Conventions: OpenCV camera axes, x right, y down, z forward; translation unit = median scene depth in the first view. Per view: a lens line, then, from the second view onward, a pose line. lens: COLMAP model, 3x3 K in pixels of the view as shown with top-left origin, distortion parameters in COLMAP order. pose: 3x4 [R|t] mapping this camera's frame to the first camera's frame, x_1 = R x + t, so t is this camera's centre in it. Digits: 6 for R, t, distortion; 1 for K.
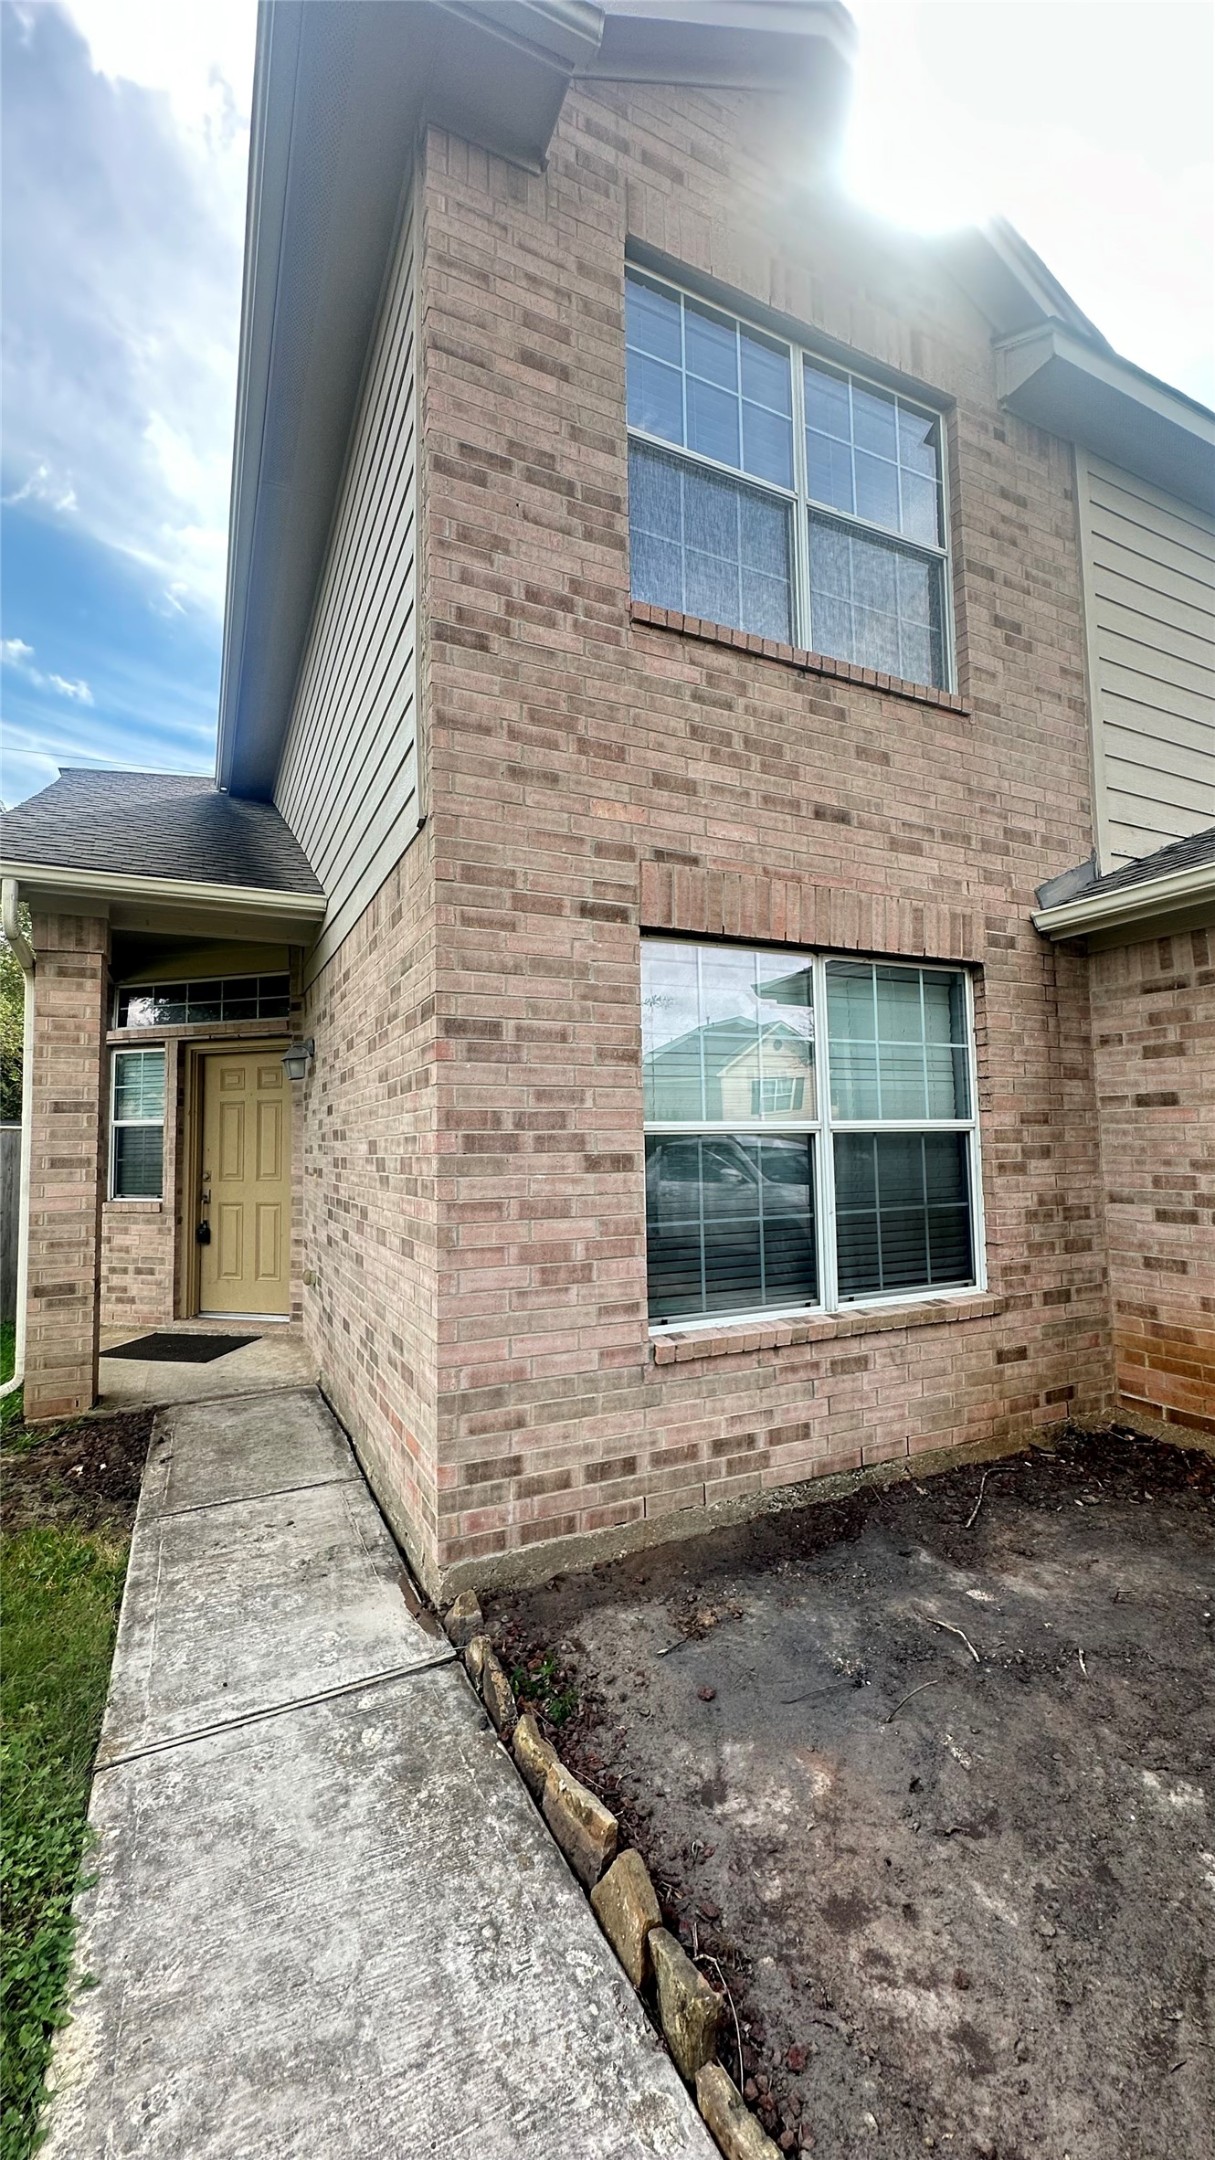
lens RADIAL K [[852.6, 0, 609.9], [0, 852.6, 1078.6], [0, 0, 1]] dist [-0.012728, 0.000459]
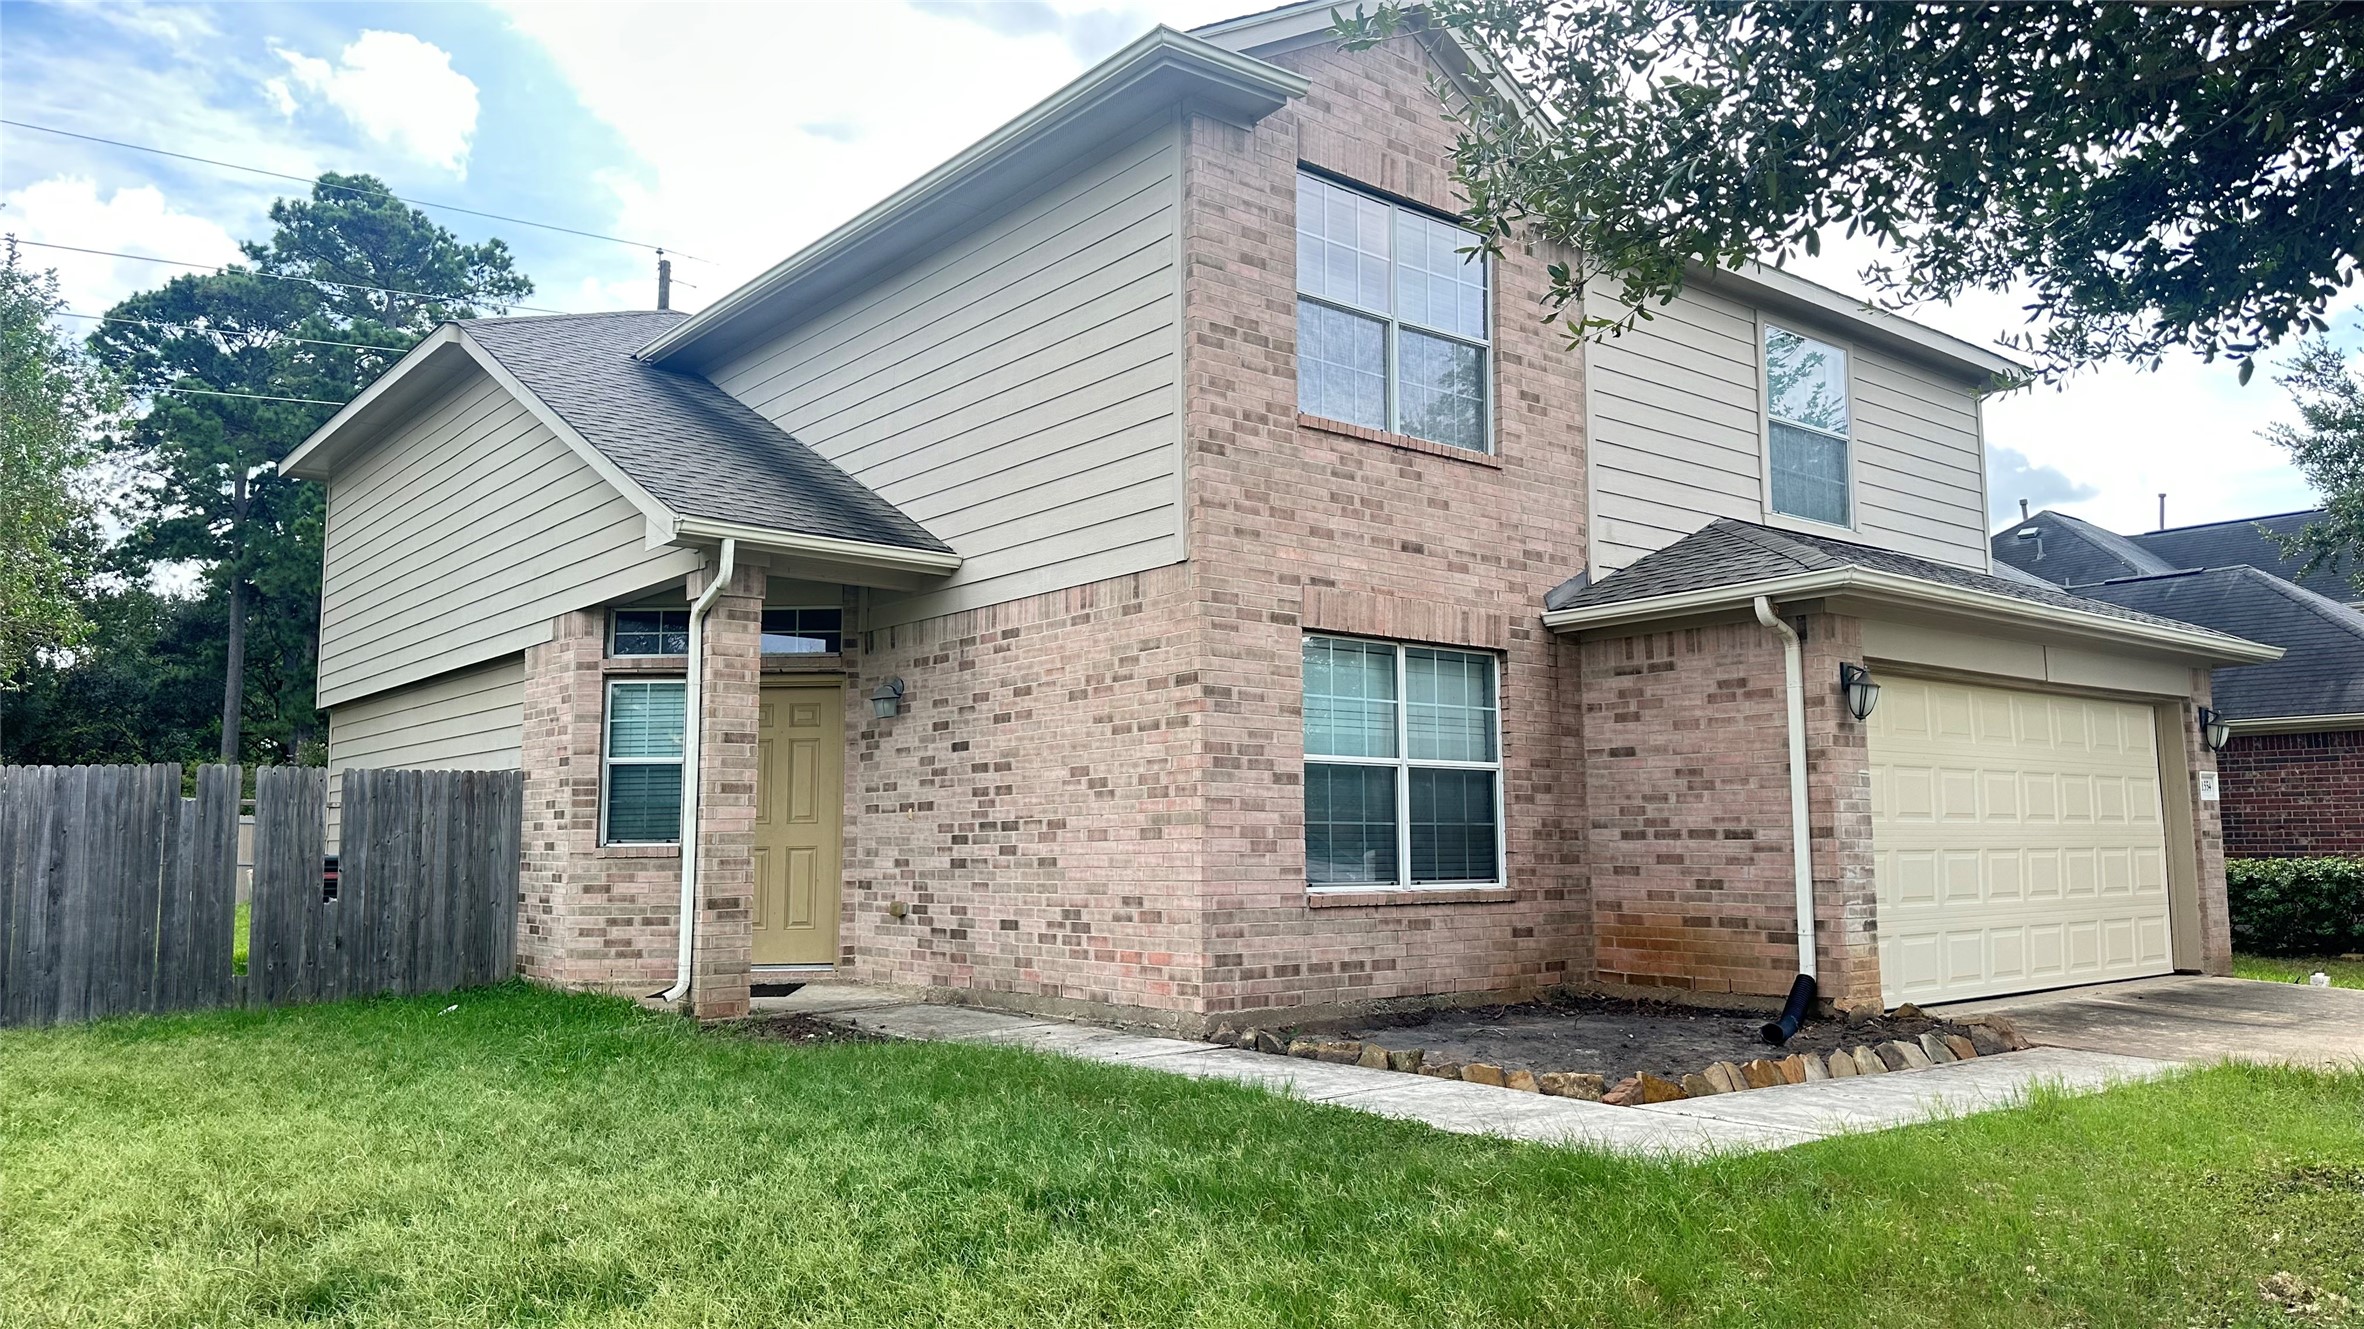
lens RADIAL K [[1672.7, 0, 1179.5], [0, 1672.7, 652.5], [0, 0, 1]] dist [0.076535, -0.061490]
pose [[0.972923, 0.038563, 0.227890, -0.734315], [-0.027378, 0.998270, -0.052039, 0.026414], [-0.229502, 0.044391, 0.972295, -1.601816]]
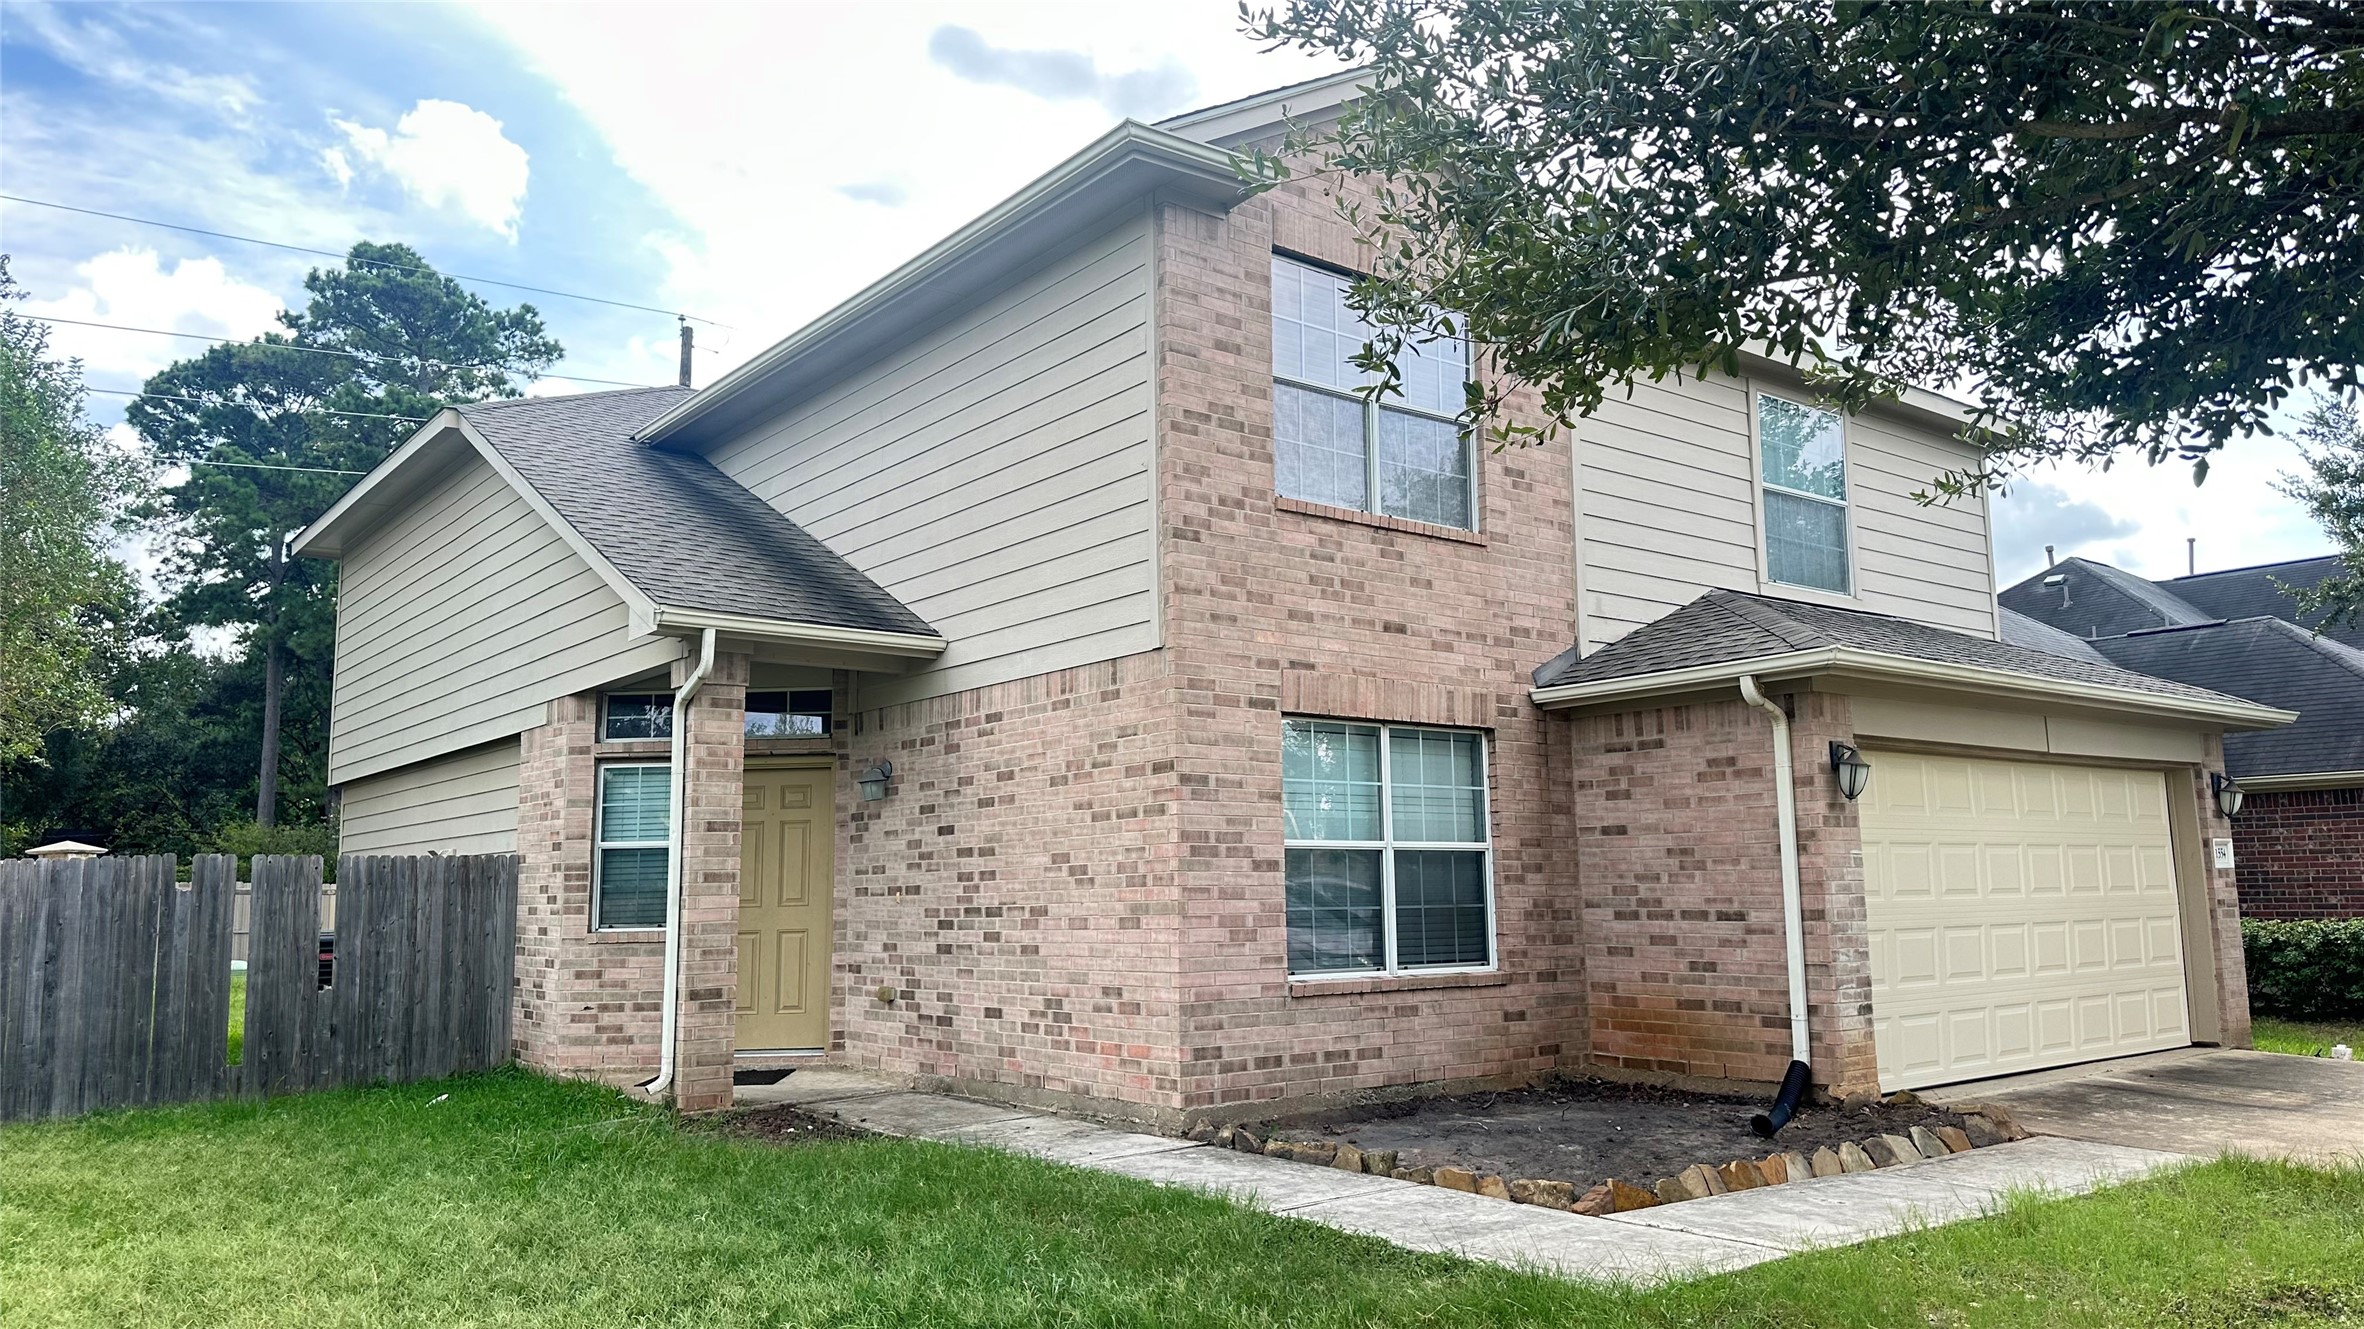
lens RADIAL K [[1672.7, 0, 1184.9], [0, 1672.7, 653.9], [0, 0, 1]] dist [0.076535, -0.061490]
pose [[0.977318, 0.033170, 0.209165, -0.648280], [-0.017271, 0.996852, -0.077386, -0.039073], [-0.211073, 0.072018, 0.974813, -1.612446]]
